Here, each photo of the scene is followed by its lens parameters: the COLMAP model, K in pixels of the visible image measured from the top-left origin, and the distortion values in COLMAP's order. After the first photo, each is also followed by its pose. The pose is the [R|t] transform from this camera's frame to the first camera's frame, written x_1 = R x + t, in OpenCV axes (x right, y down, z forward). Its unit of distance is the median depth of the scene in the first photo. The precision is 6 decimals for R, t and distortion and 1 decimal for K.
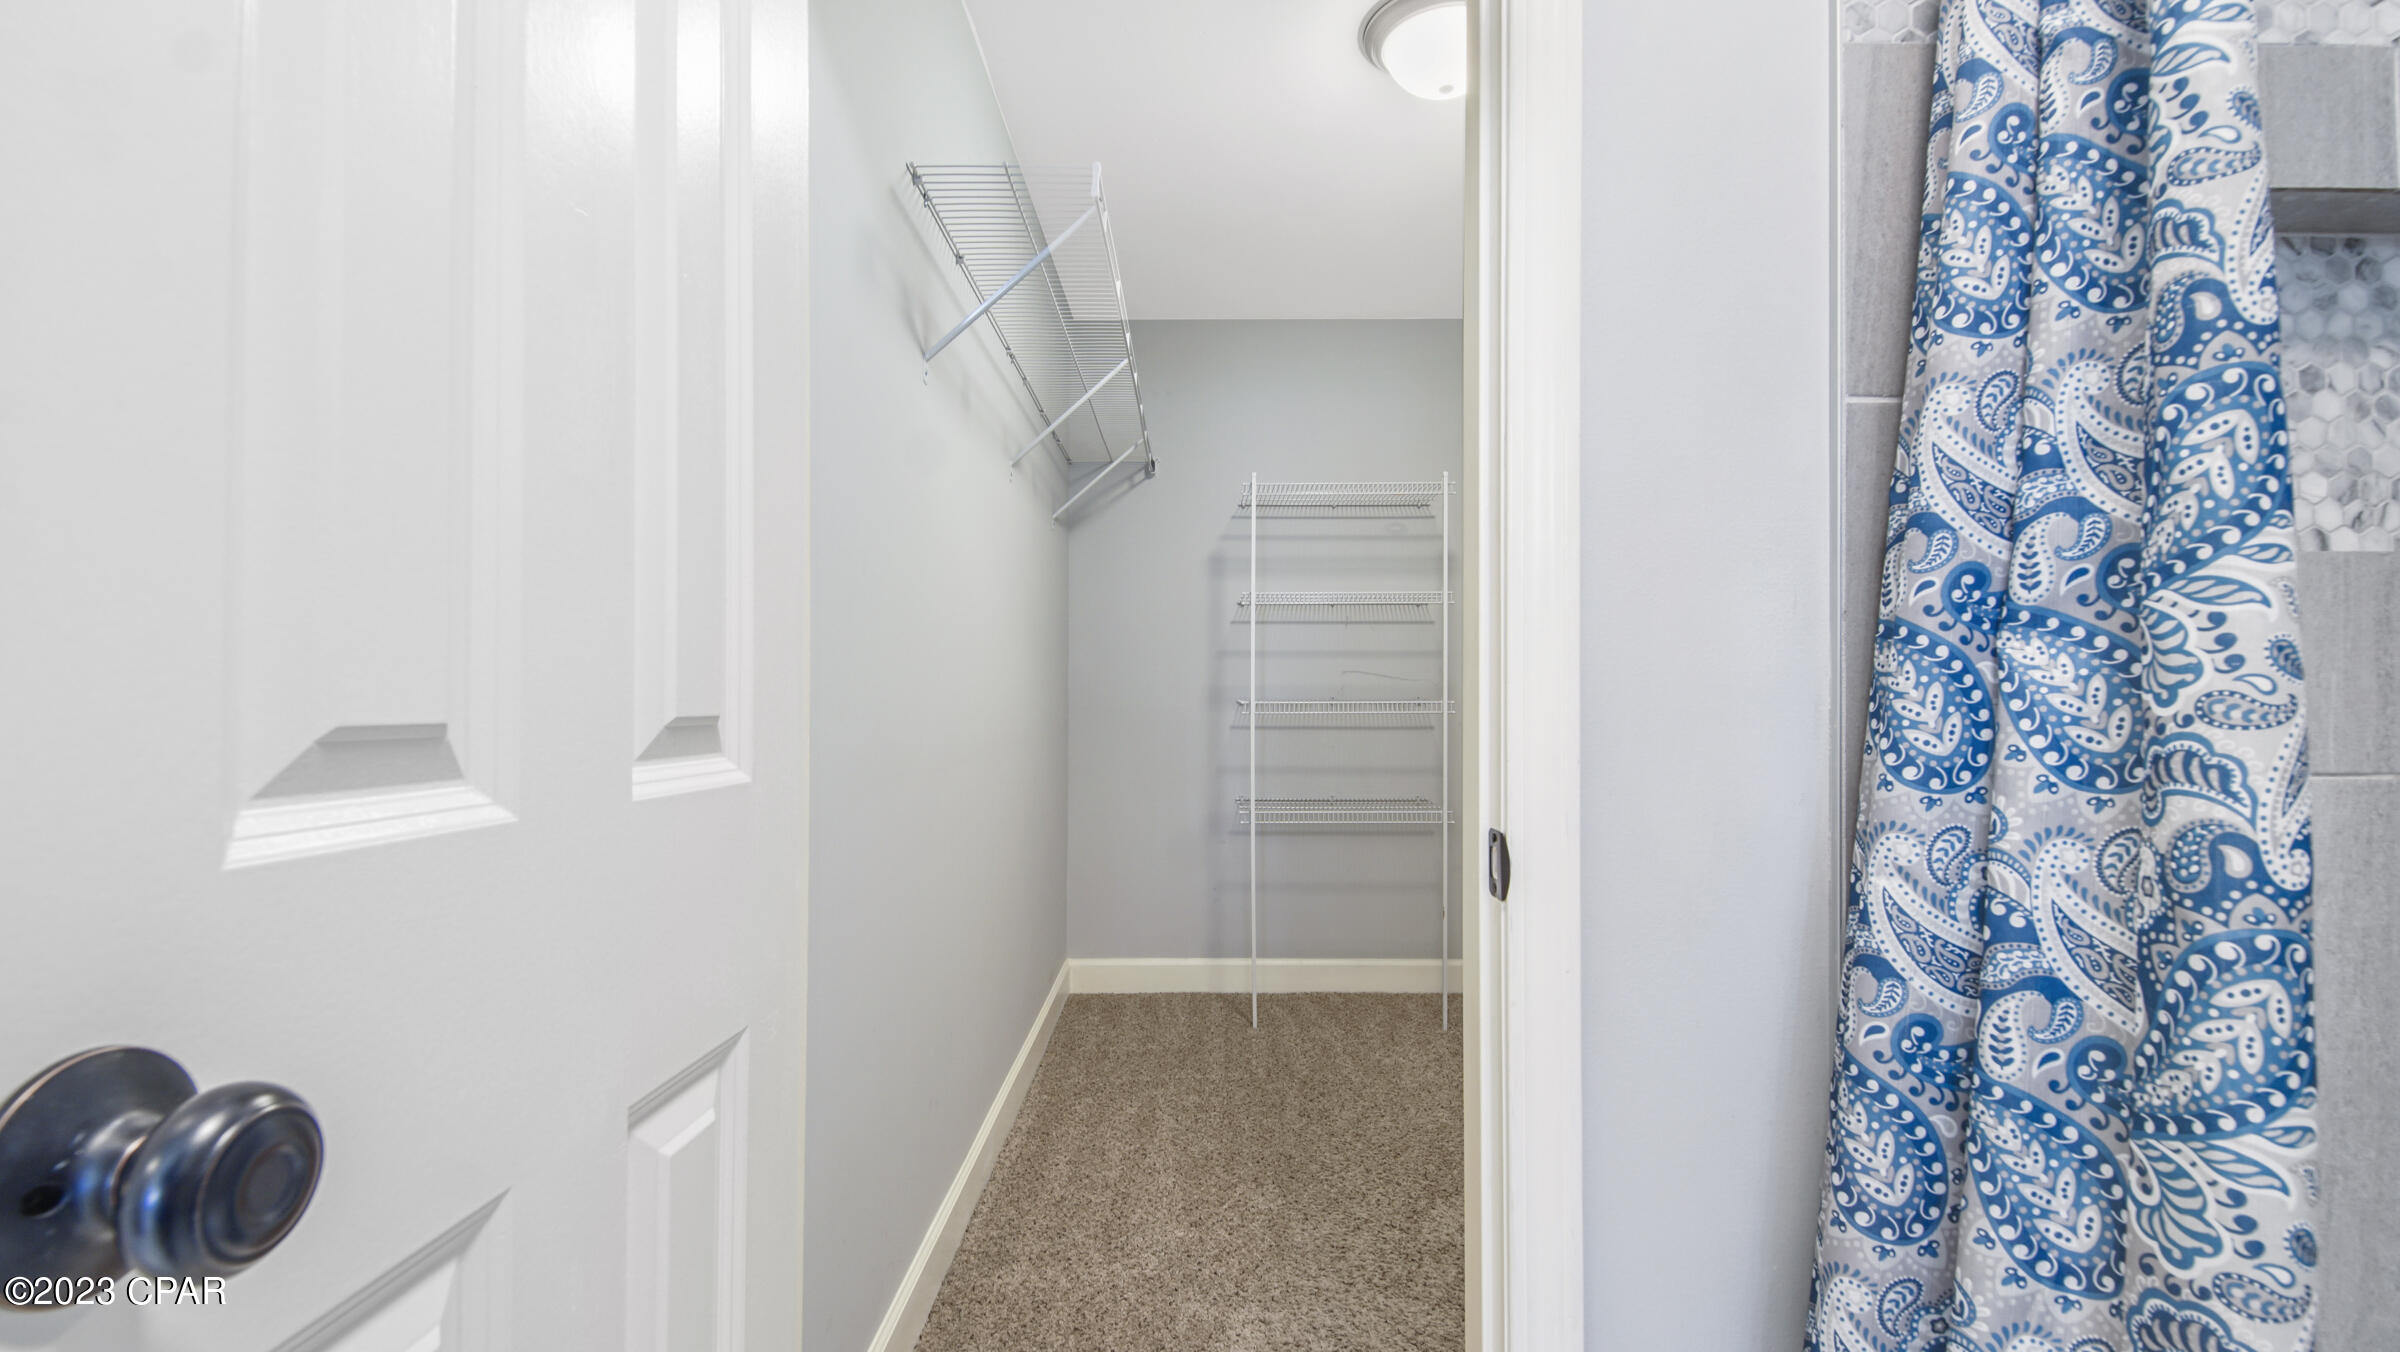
lens RADIAL K [[1071.0, 0, 1190.3], [0, 1071.0, 682.3], [0, 0, 1]] dist [0.031585, -0.018958]
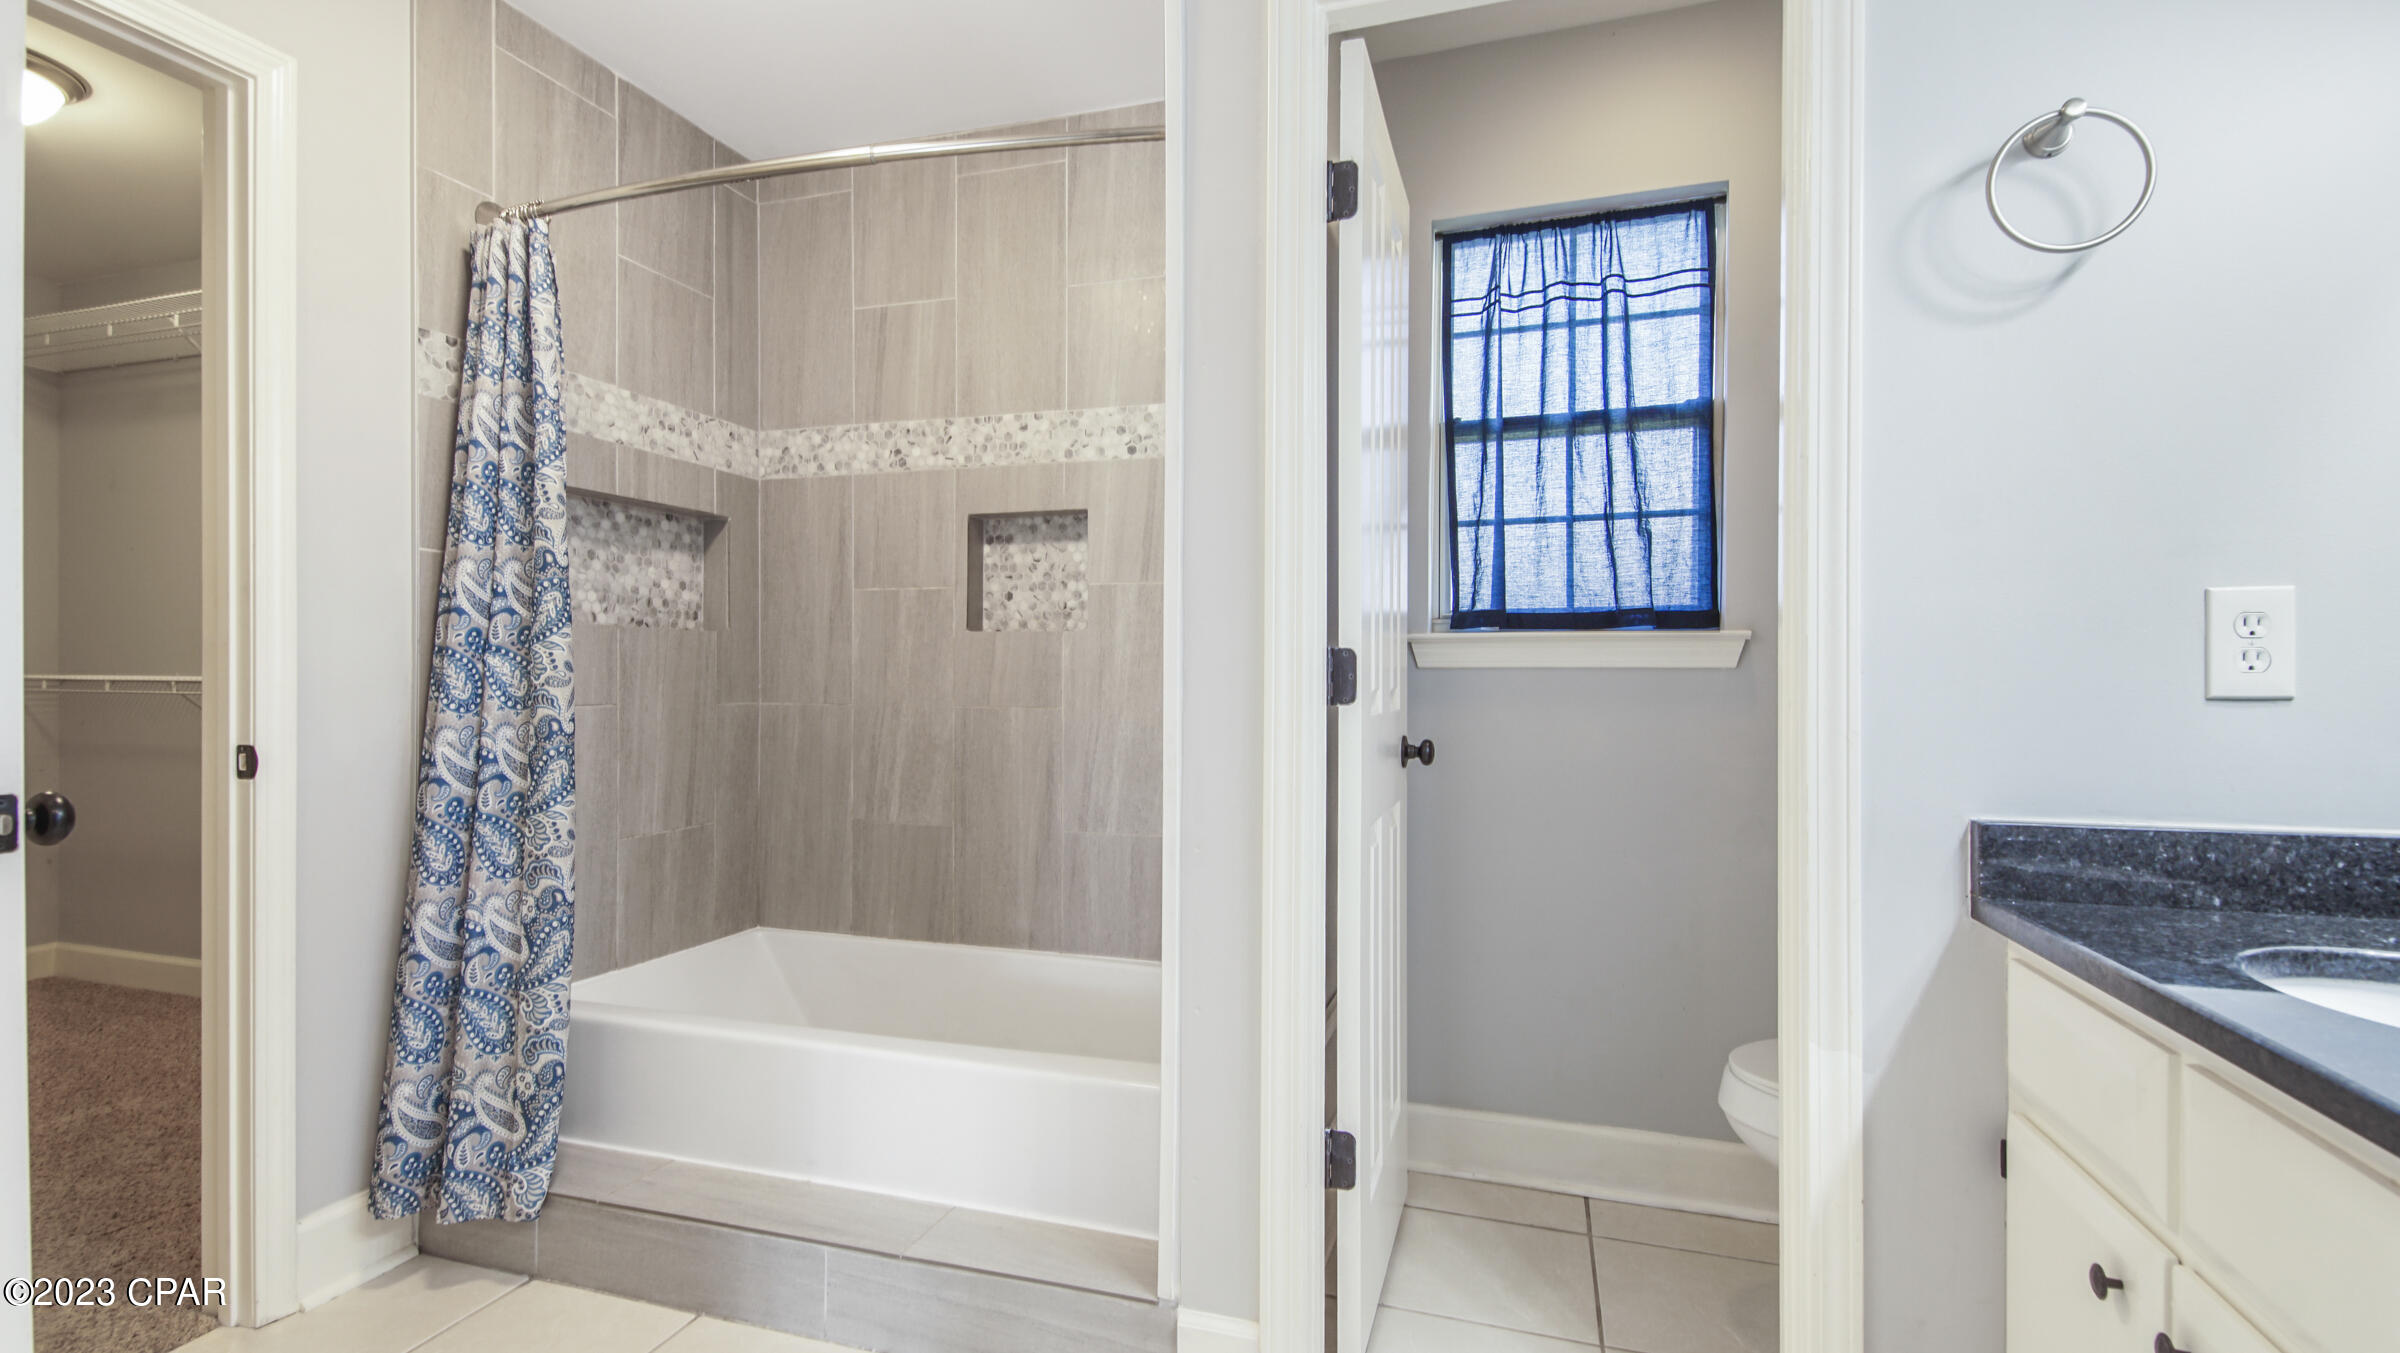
lens RADIAL K [[1071.0, 0, 1190.3], [0, 1071.0, 682.8], [0, 0, 1]] dist [0.031585, -0.018958]
pose [[0.303013, -0.007675, 0.952955, -1.352783], [-0.015673, 0.999792, 0.013036, -0.036902], [-0.952857, -0.018886, 0.302830, -1.567492]]
